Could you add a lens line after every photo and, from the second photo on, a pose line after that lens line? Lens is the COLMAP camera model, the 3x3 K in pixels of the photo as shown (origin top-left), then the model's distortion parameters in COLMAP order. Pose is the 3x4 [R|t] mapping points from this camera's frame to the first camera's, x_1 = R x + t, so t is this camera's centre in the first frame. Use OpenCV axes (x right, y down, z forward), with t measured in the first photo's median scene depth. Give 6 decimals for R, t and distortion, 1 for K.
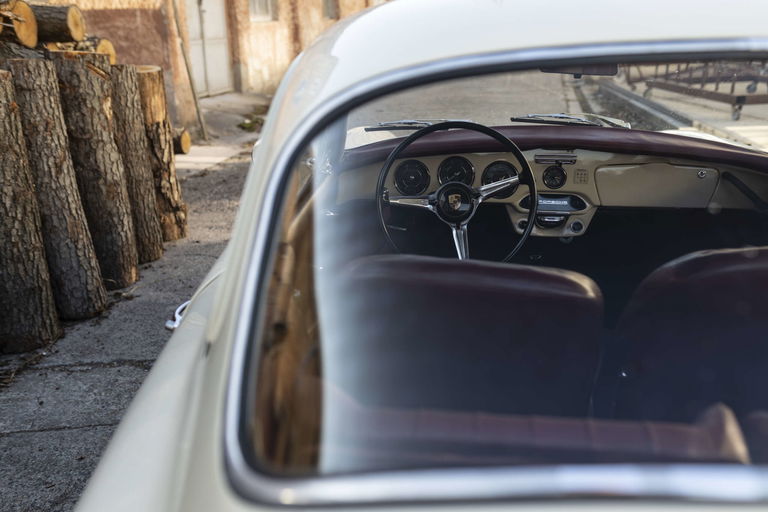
lens RADIAL K [[731.2, 0, 384.0], [0, 731.2, 256.0], [0, 0, 1]] dist [-0.003472, -0.005480]
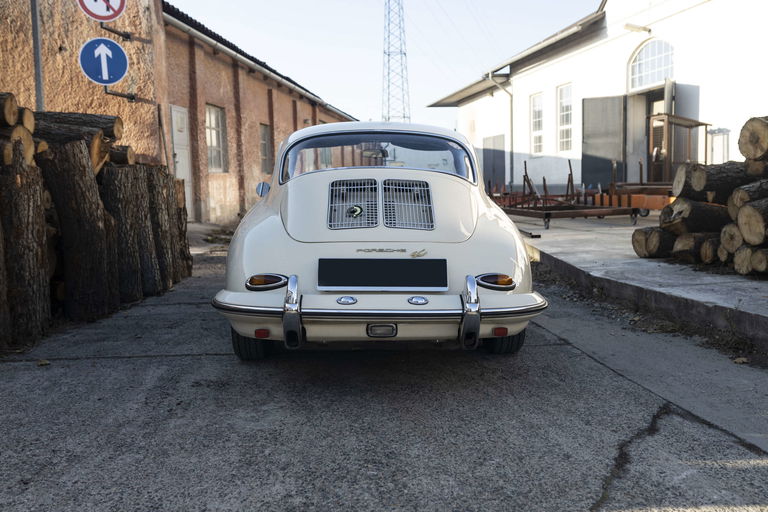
lens RADIAL K [[731.2, 0, 384.0], [0, 731.2, 256.0], [0, 0, 1]] dist [-0.003472, -0.005480]
pose [[0.995264, -0.009285, 0.096769, 0.004811], [0.030199, 0.975711, -0.216971, 0.154949], [-0.092404, 0.218866, 0.971370, -0.349579]]
